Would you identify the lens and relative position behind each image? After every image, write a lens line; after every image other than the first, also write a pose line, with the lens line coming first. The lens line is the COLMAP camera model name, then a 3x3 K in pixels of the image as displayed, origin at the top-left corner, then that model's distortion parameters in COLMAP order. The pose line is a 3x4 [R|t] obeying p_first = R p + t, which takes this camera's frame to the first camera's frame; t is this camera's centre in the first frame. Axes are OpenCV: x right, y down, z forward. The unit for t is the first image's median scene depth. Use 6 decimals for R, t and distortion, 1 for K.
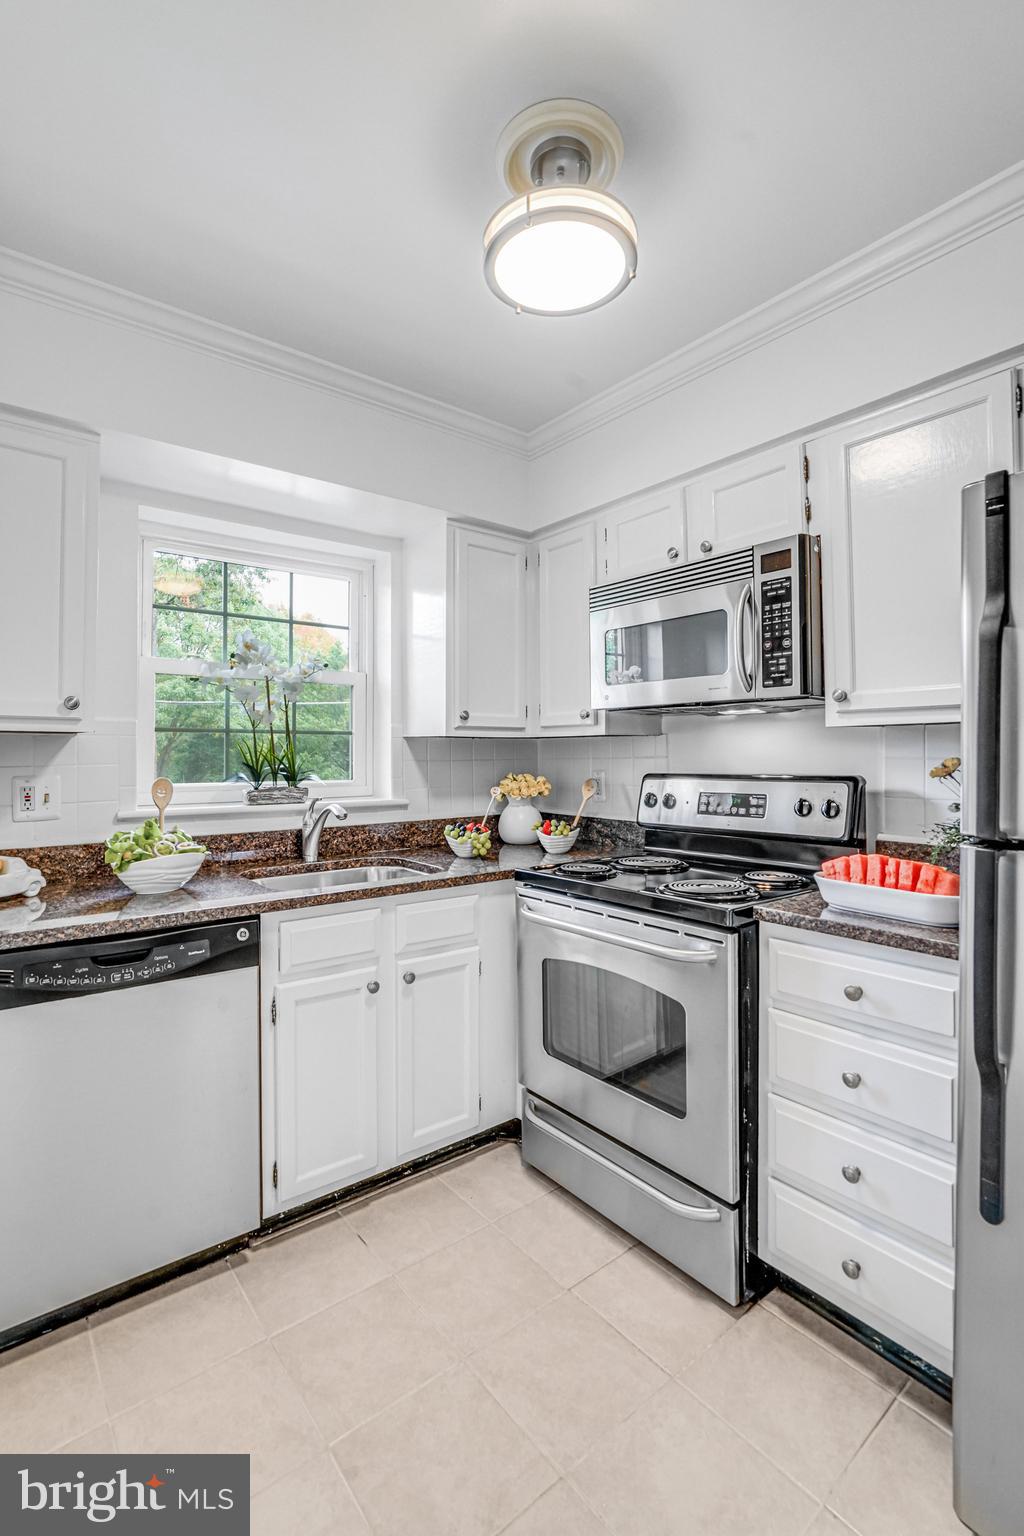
lens RADIAL K [[717.6, 0, 456.0], [0, 717.6, 758.7], [0, 0, 1]] dist [-0.048818, 0.020148]
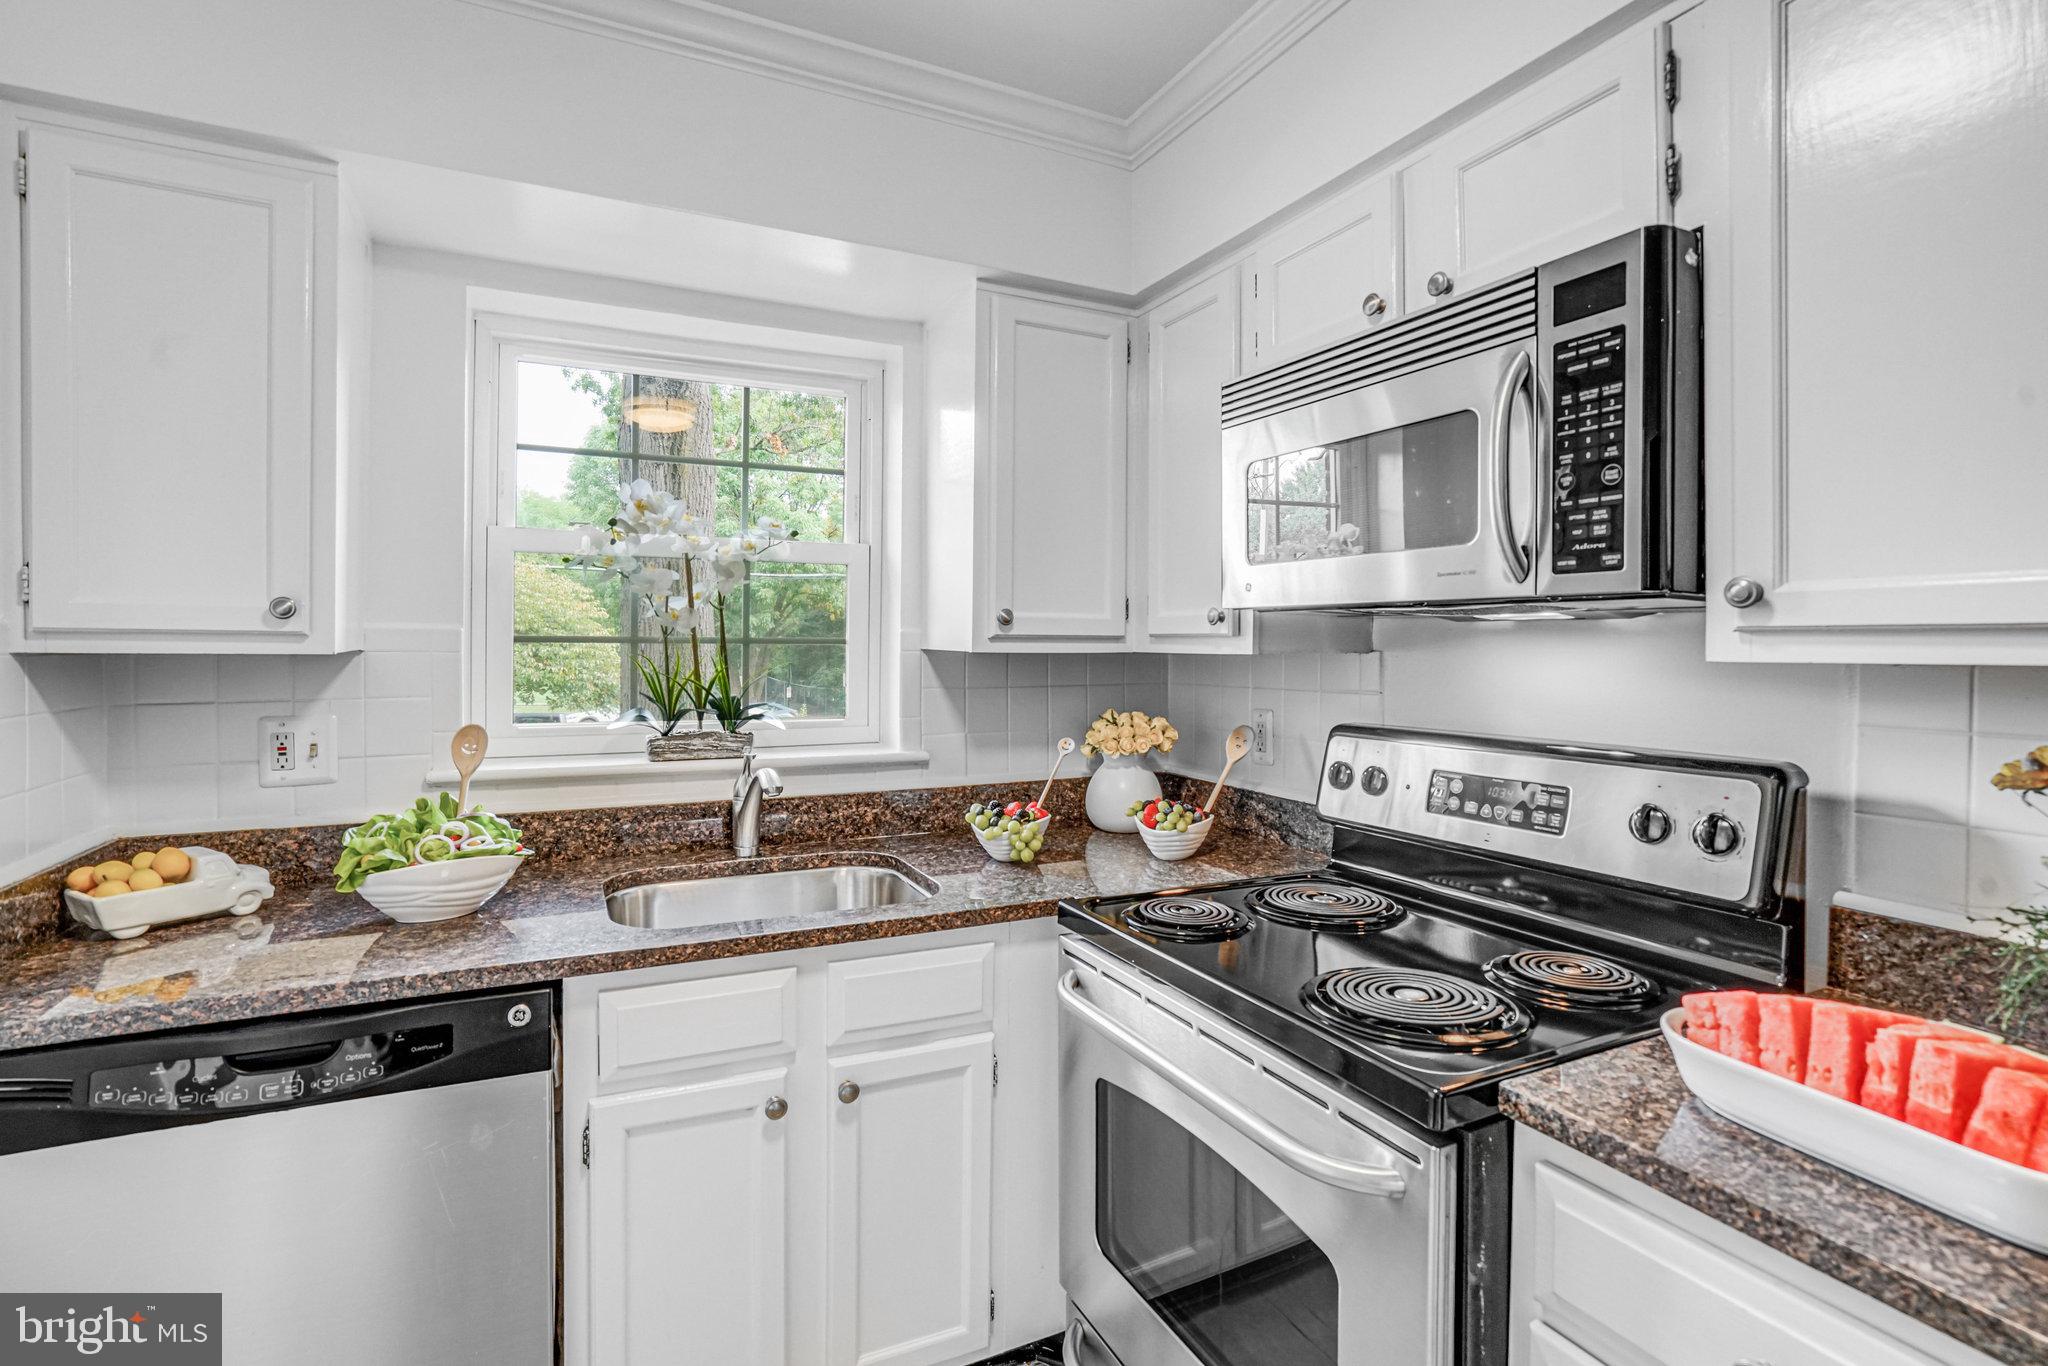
lens RADIAL K [[924.3, 0, 969.6], [0, 924.3, 658.6], [0, 0, 1]] dist [-0.037155, 0.013465]
pose [[0.976308, 0.014196, -0.215919, 0.167464], [-0.010800, 0.999799, 0.016896, -0.044740], [0.216115, -0.014164, 0.976265, 0.298970]]
